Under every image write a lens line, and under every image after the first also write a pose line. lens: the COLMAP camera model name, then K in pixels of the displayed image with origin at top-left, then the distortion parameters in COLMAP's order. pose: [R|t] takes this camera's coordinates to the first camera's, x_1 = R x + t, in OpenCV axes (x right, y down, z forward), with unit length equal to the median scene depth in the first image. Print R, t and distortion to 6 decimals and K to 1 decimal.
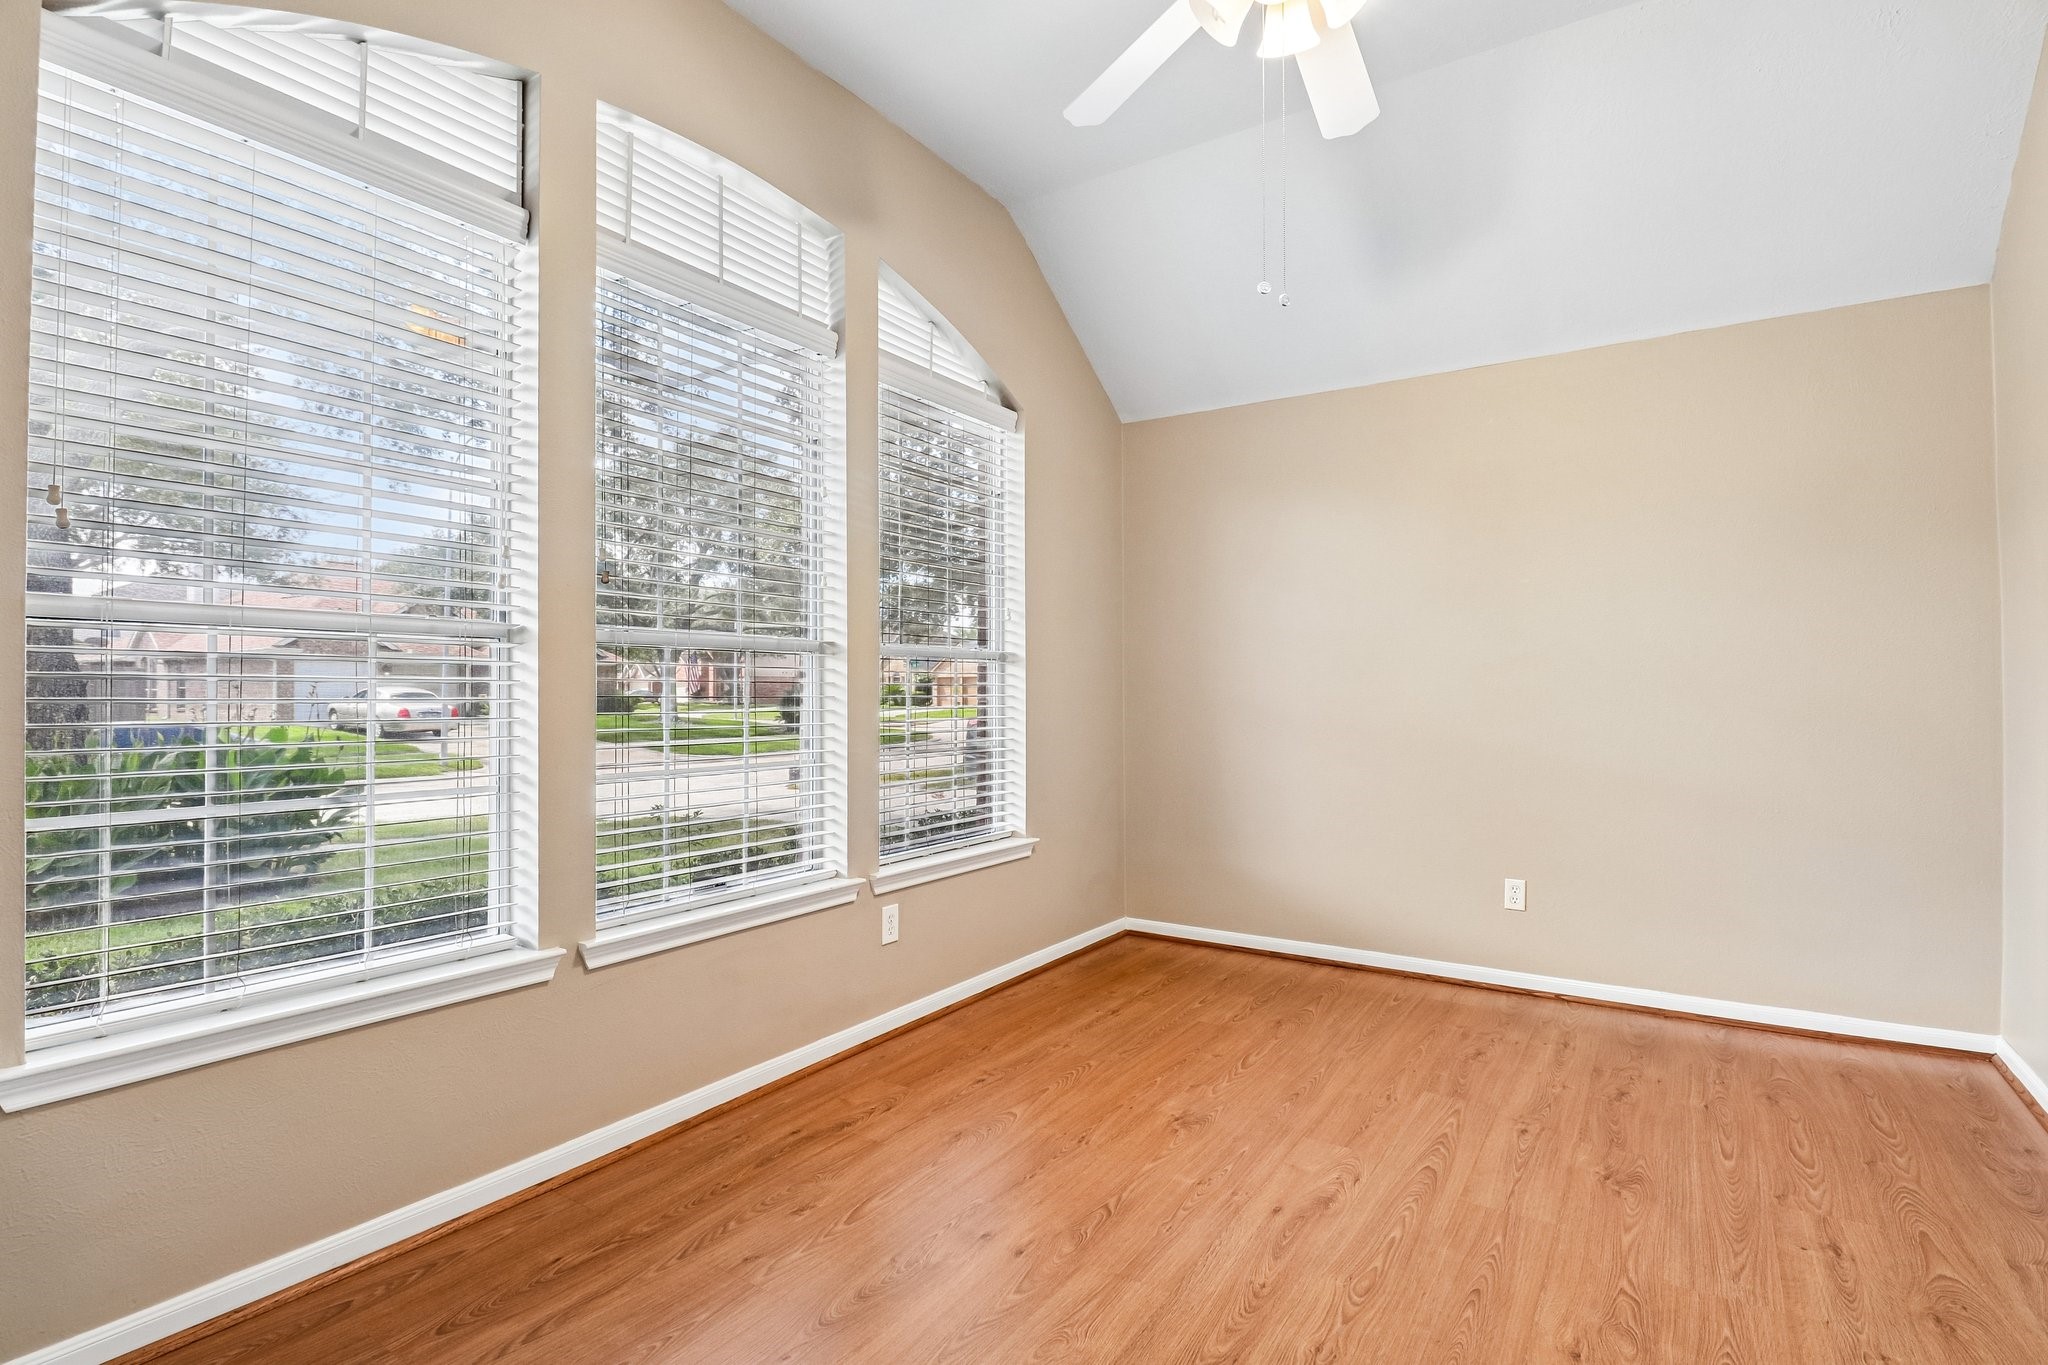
lens RADIAL K [[981.5, 0, 1024.6], [0, 981.5, 679.9], [0, 0, 1]] dist [-0.004878, -0.009725]
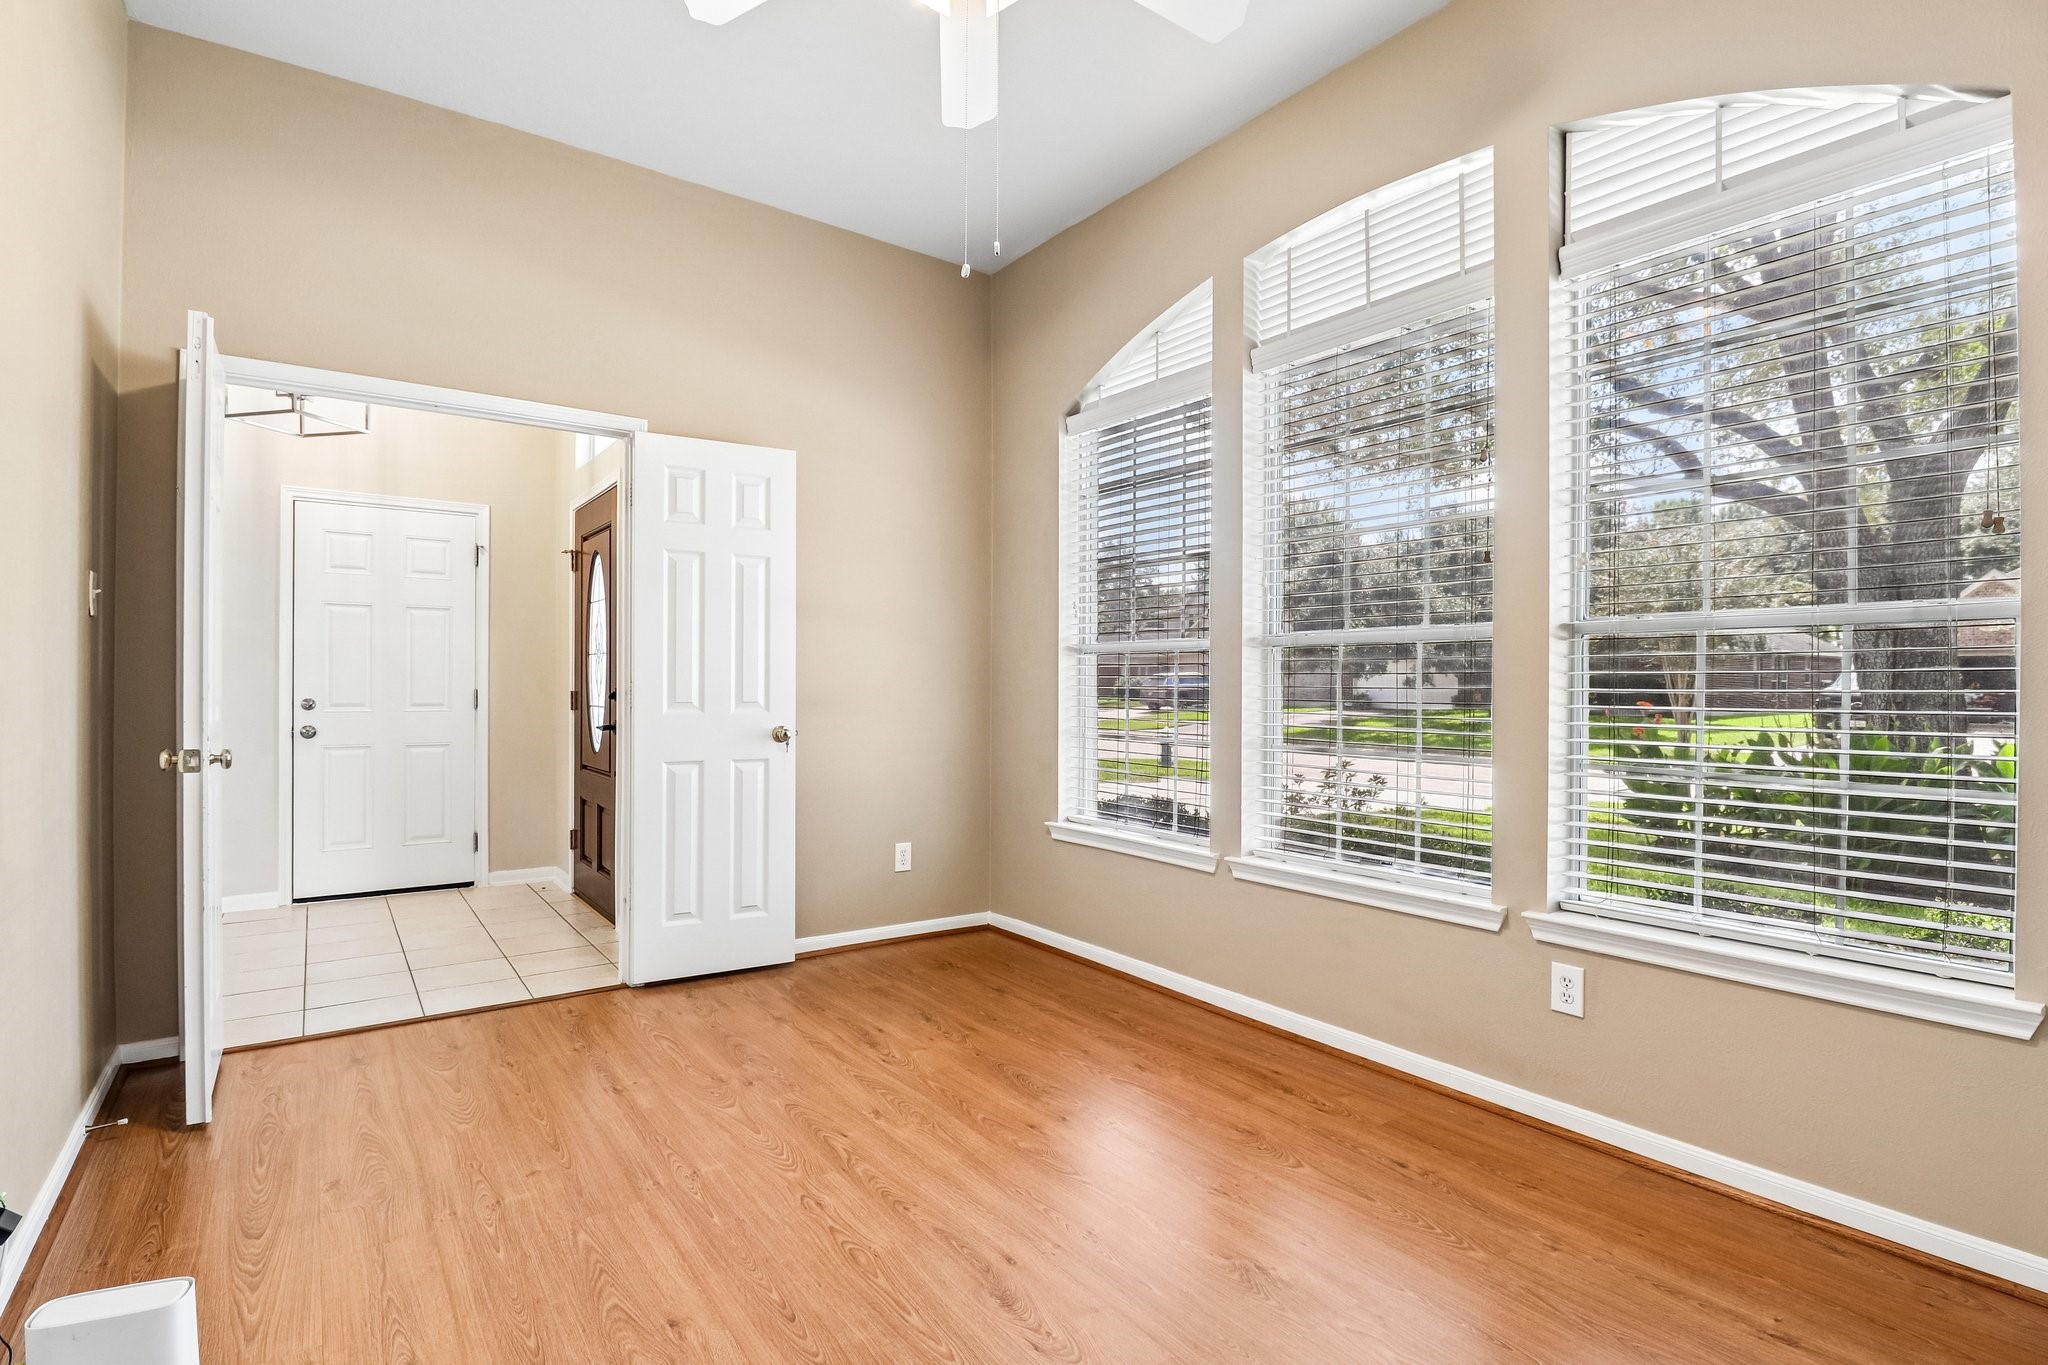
lens RADIAL K [[981.5, 0, 1025.2], [0, 981.5, 675.8], [0, 0, 1]] dist [-0.004878, -0.009725]
pose [[-0.342278, -0.006652, -0.939575, 0.866231], [0.005480, 0.999944, -0.009076, 0.014050], [0.939583, -0.008256, -0.342222, 1.046830]]
